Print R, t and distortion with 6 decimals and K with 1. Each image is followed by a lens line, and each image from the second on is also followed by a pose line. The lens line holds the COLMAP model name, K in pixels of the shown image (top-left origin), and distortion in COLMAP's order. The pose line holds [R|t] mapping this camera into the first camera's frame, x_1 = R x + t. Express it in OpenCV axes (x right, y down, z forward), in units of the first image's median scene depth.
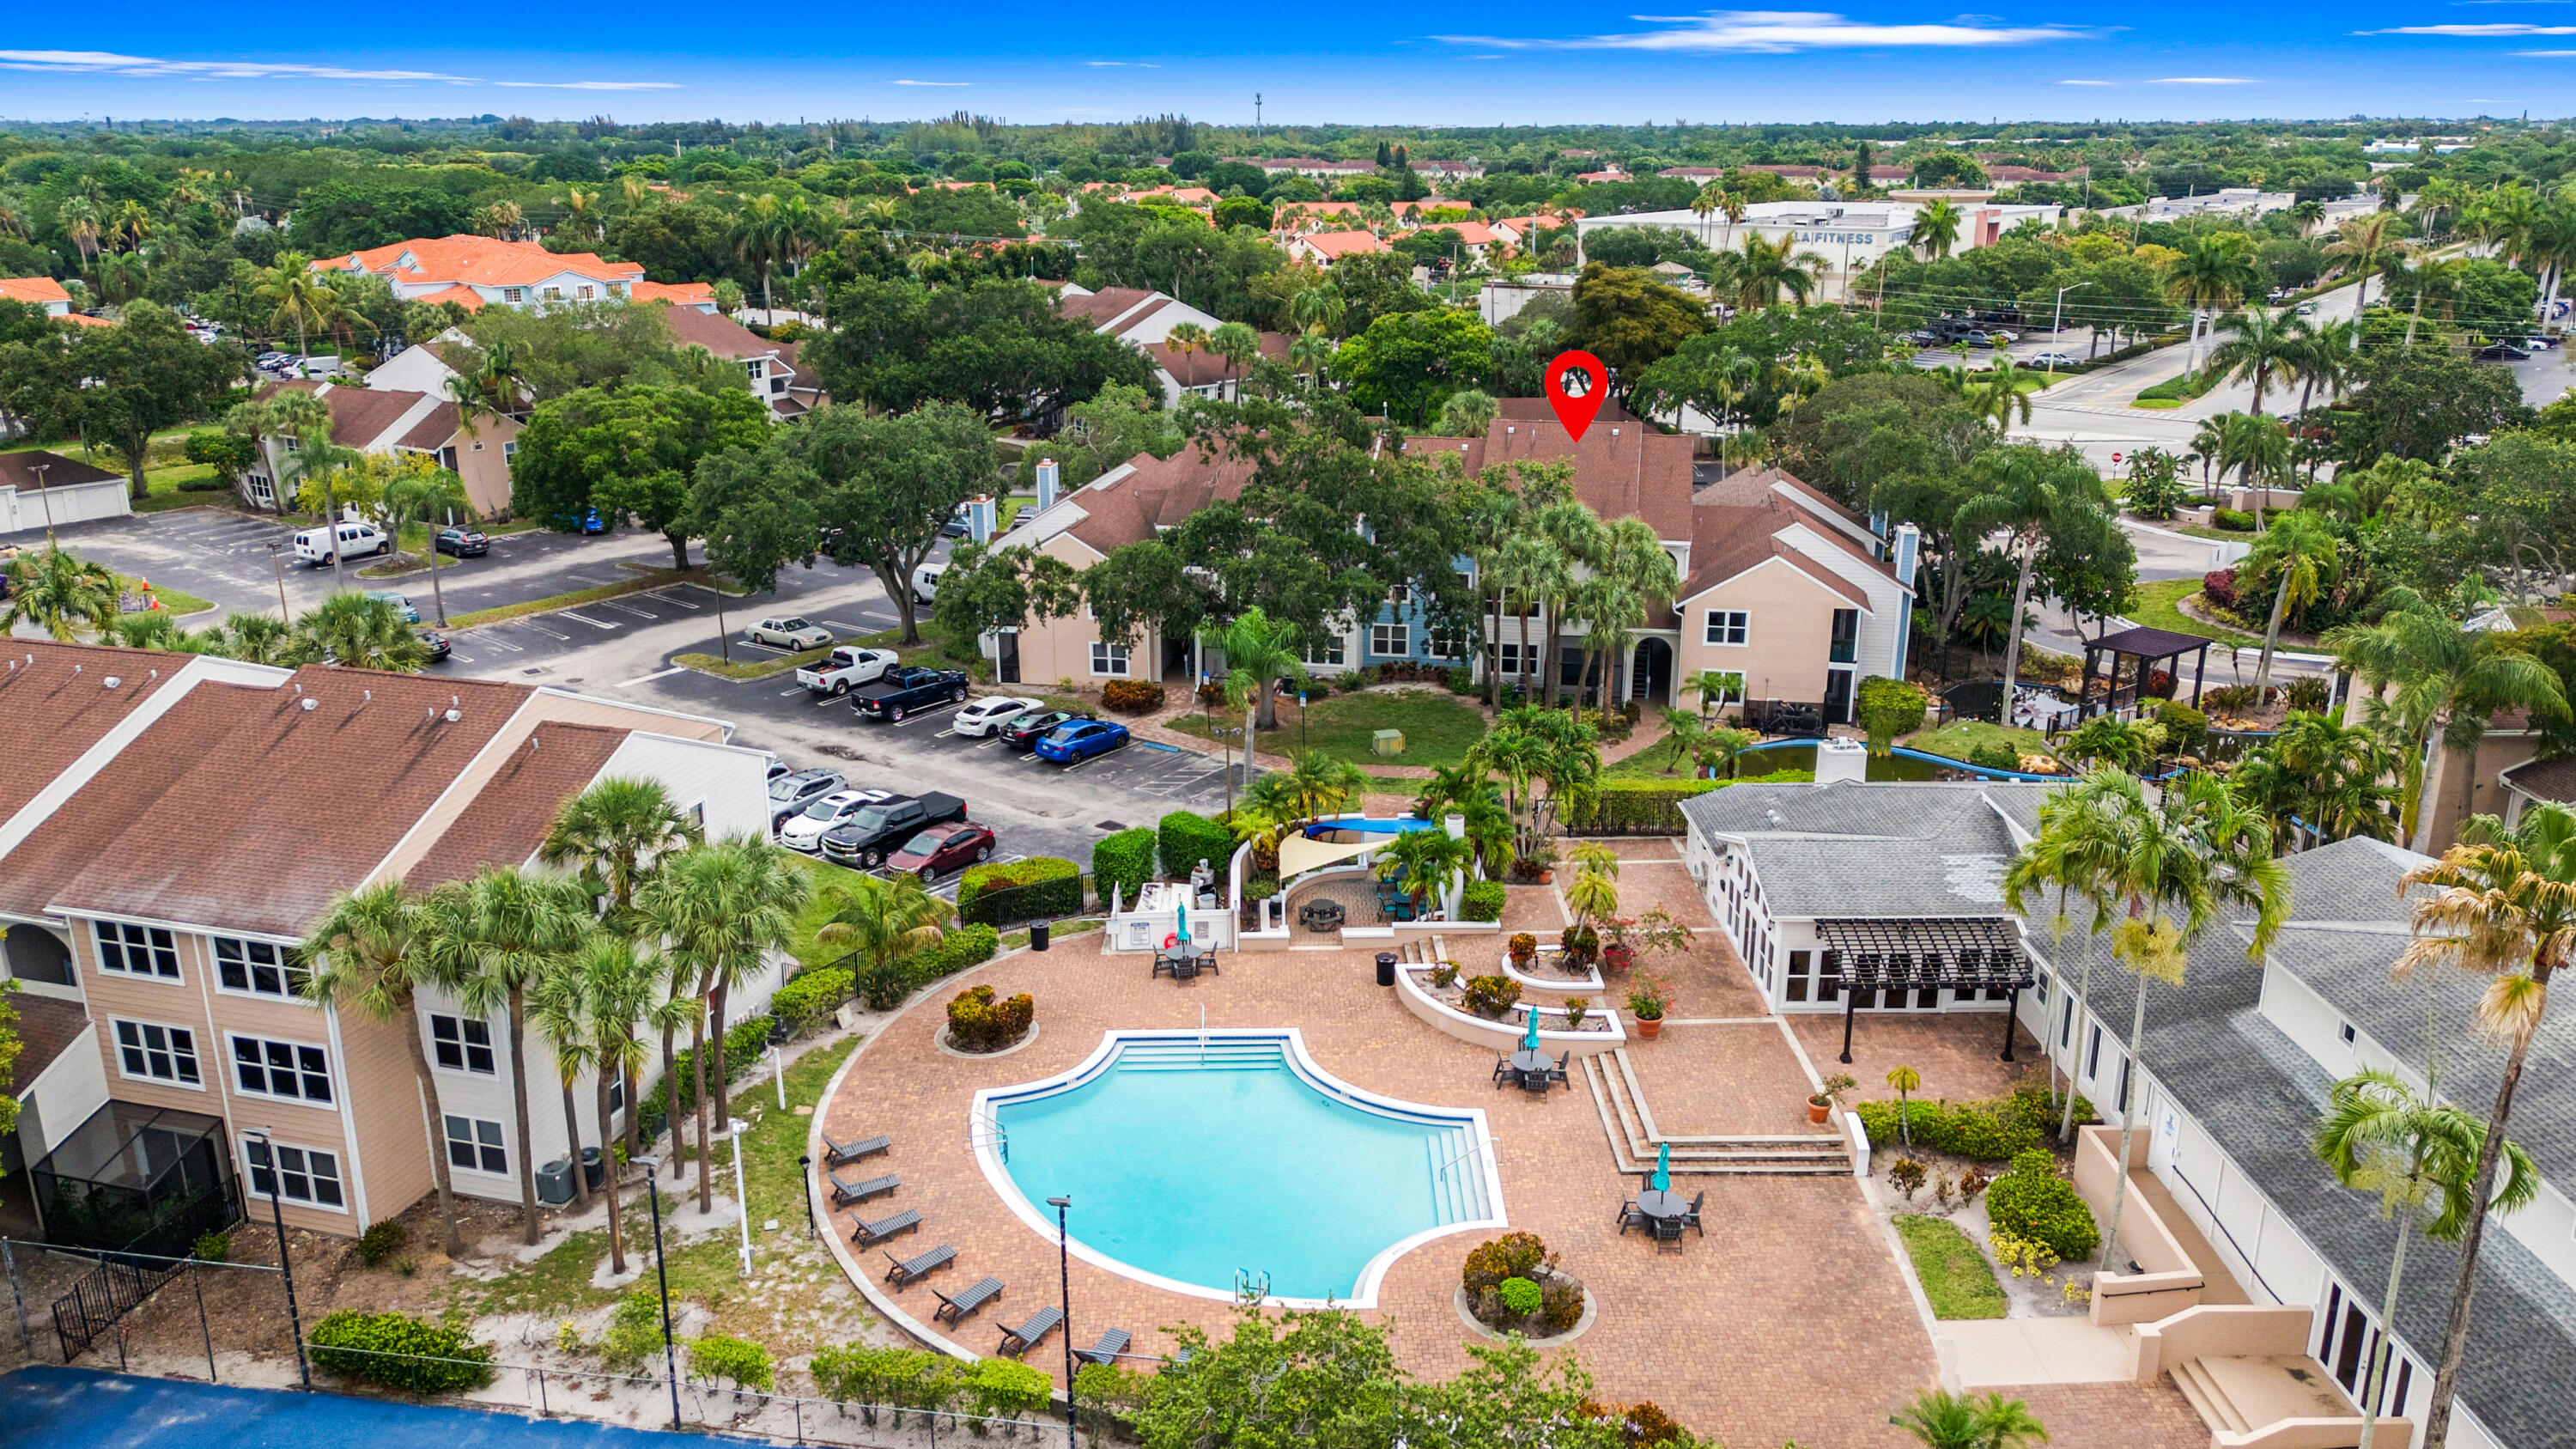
lens RADIAL K [[1936.4, 0, 1288.0], [0, 1936.4, 724.5], [0, 0, 1]] dist [0.075712, -0.055499]
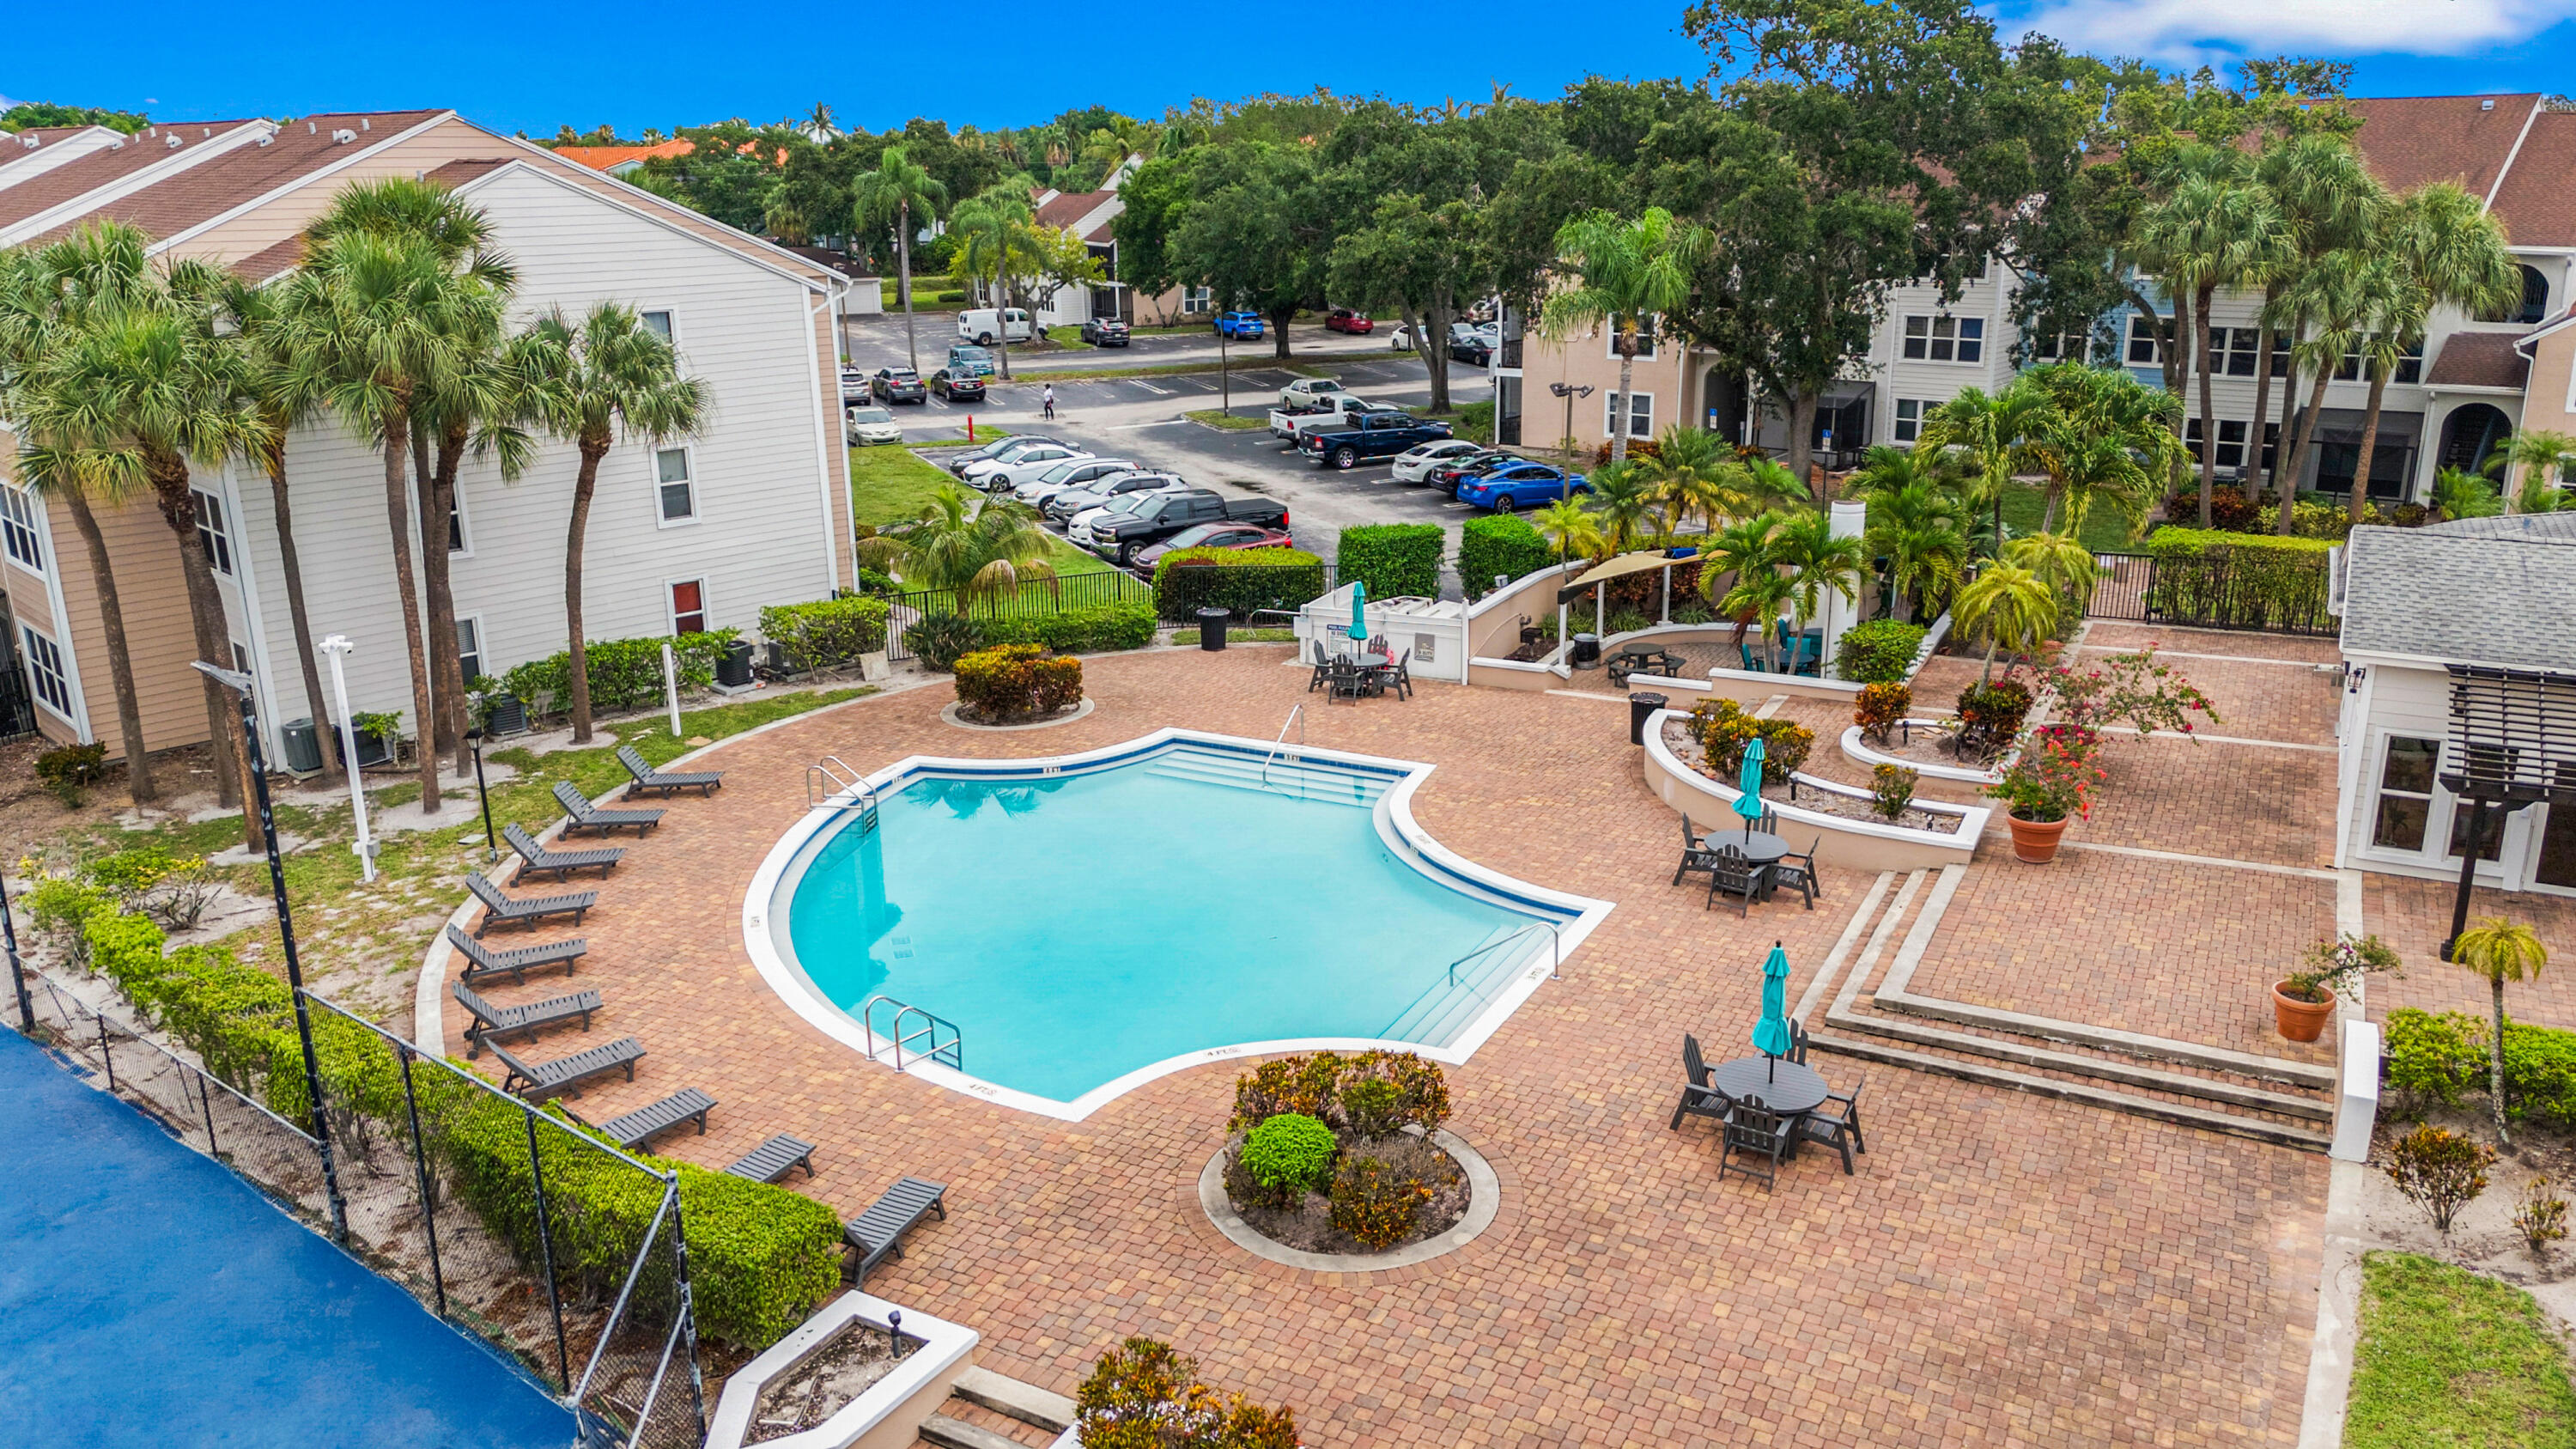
lens RADIAL K [[1936.4, 0, 1288.0], [0, 1936.4, 724.5], [0, 0, 1]] dist [0.075712, -0.055499]
pose [[0.876674, 0.126516, -0.464151, 0.253167], [-0.134497, 0.990784, 0.016029, 0.146744], [0.461902, 0.048375, 0.885611, 0.462568]]
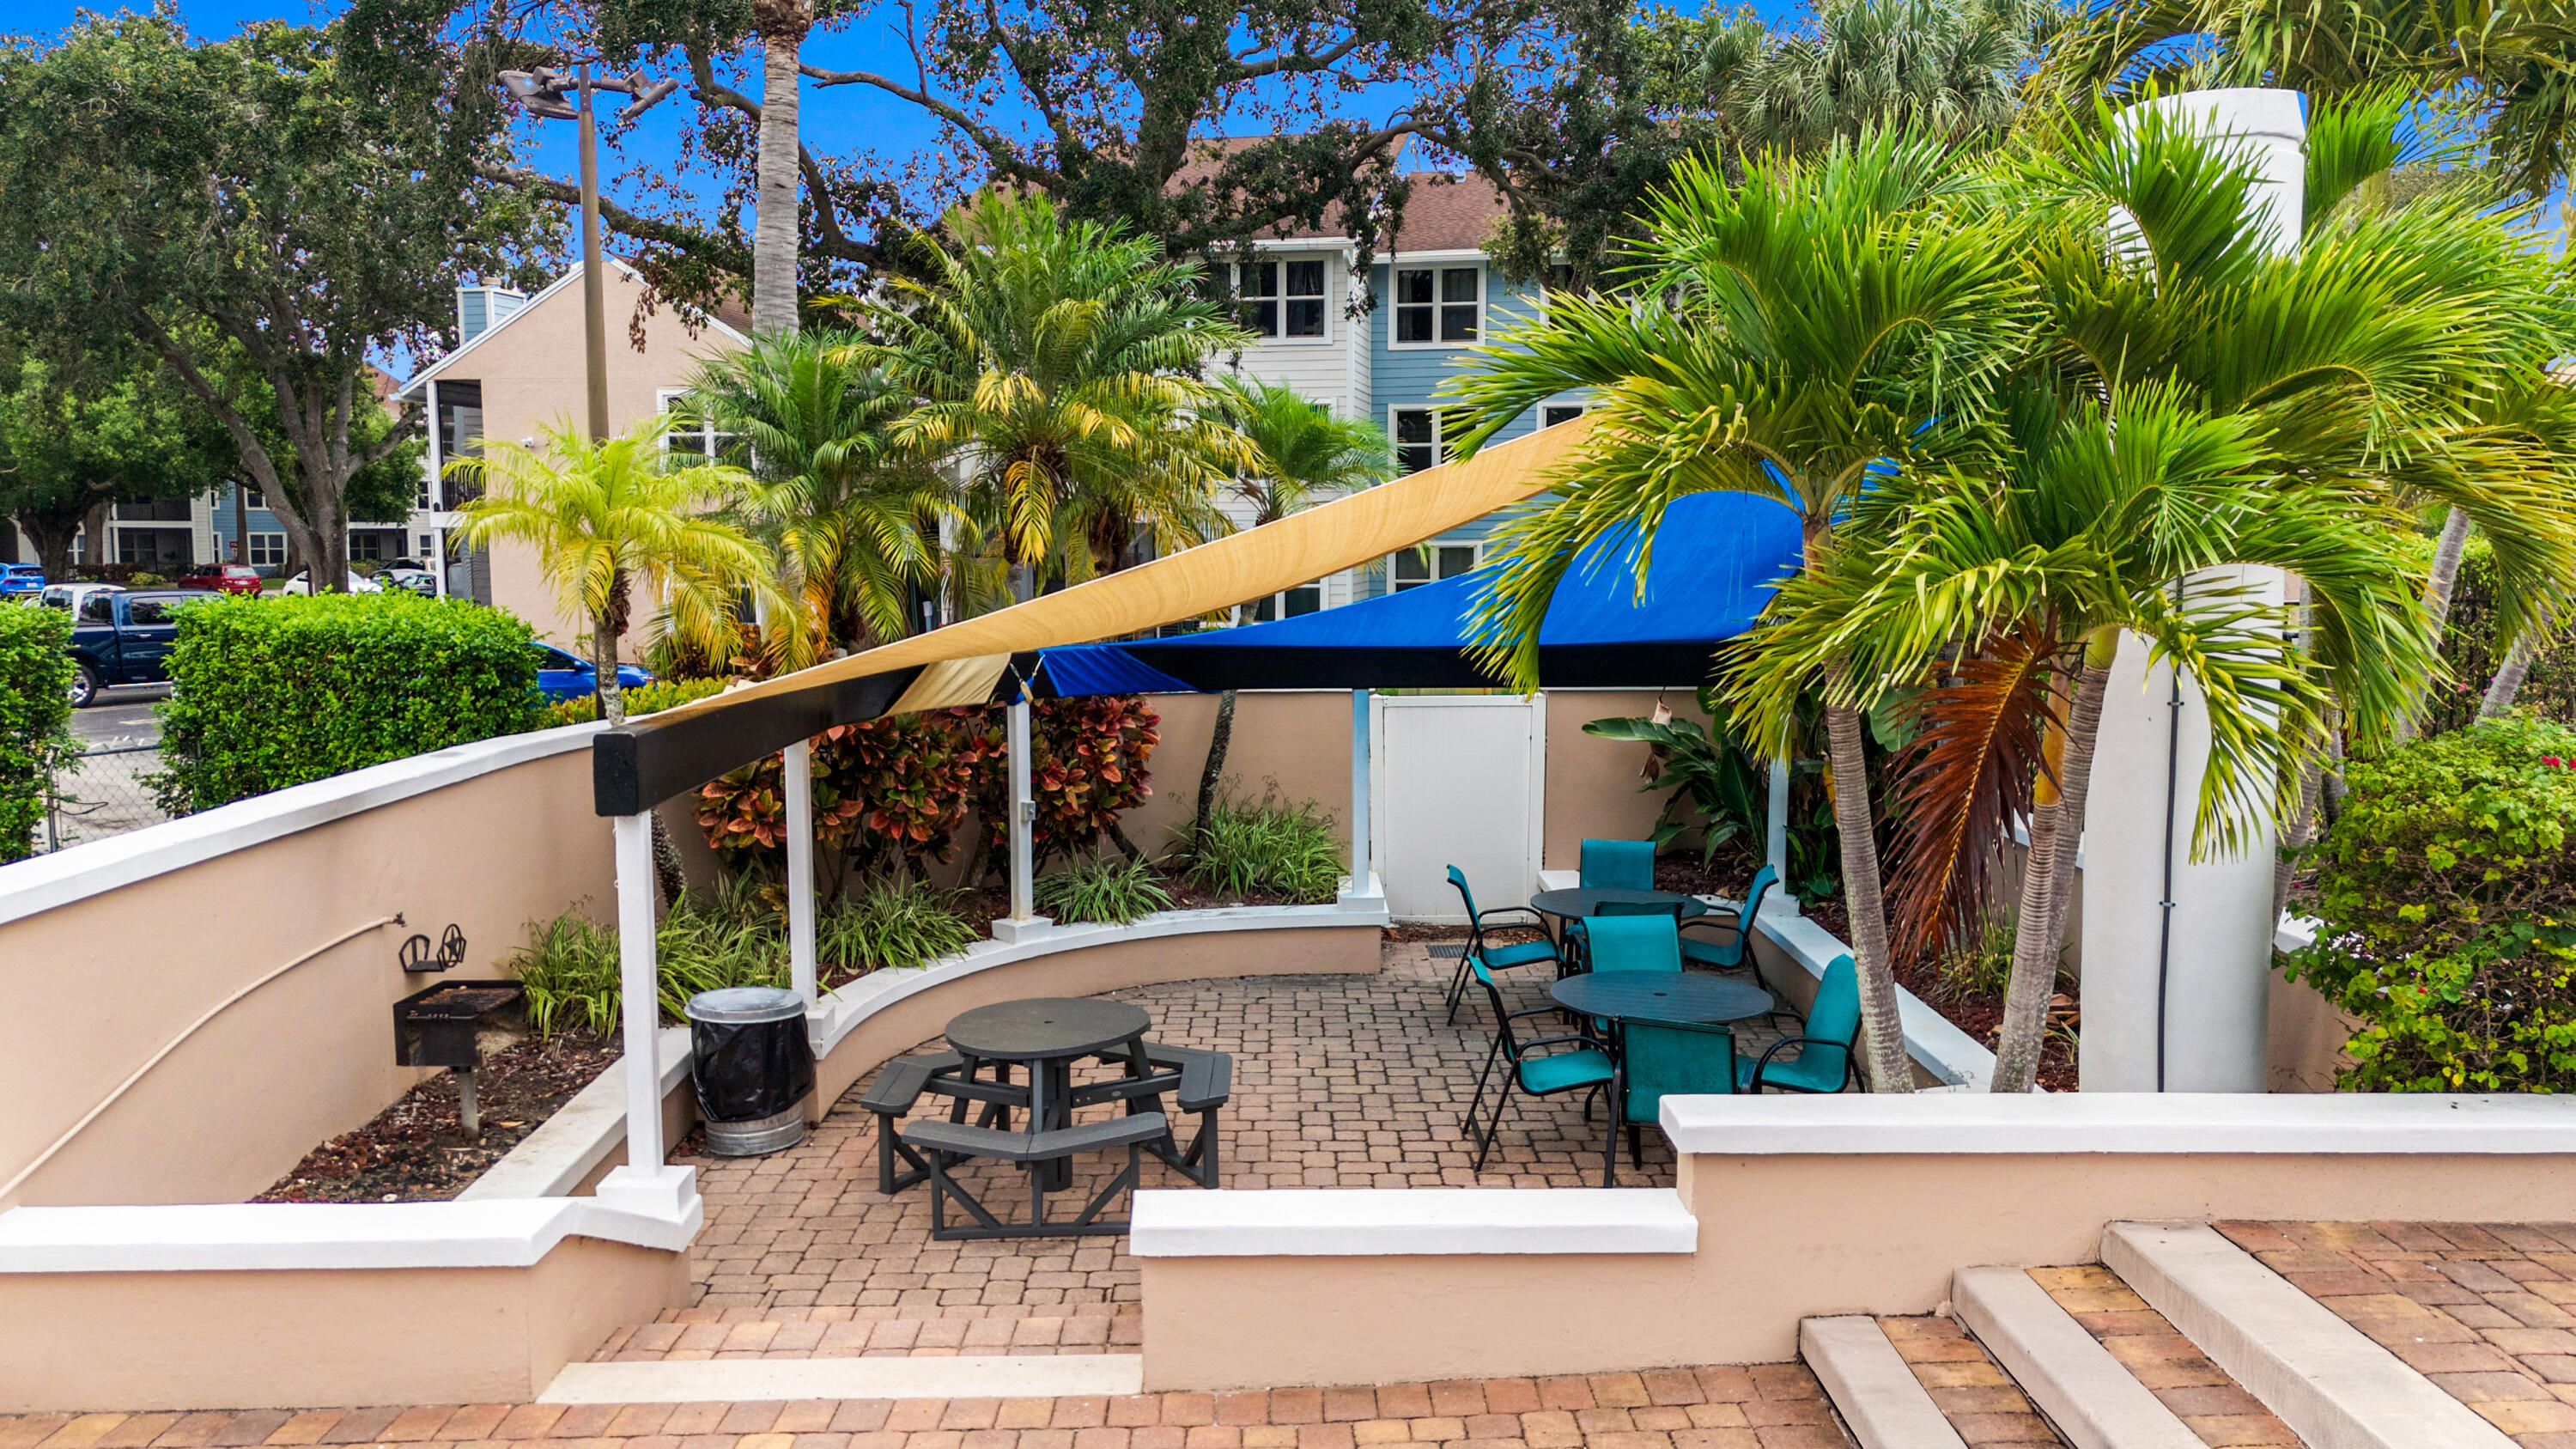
lens RADIAL K [[1936.4, 0, 1288.0], [0, 1936.4, 724.5], [0, 0, 1]] dist [0.075712, -0.055499]
pose [[0.999838, 0.001776, -0.017896, 0.041110], [-0.005493, 0.977715, -0.209865, 0.119940], [0.017124, 0.209929, 0.977567, 1.039481]]
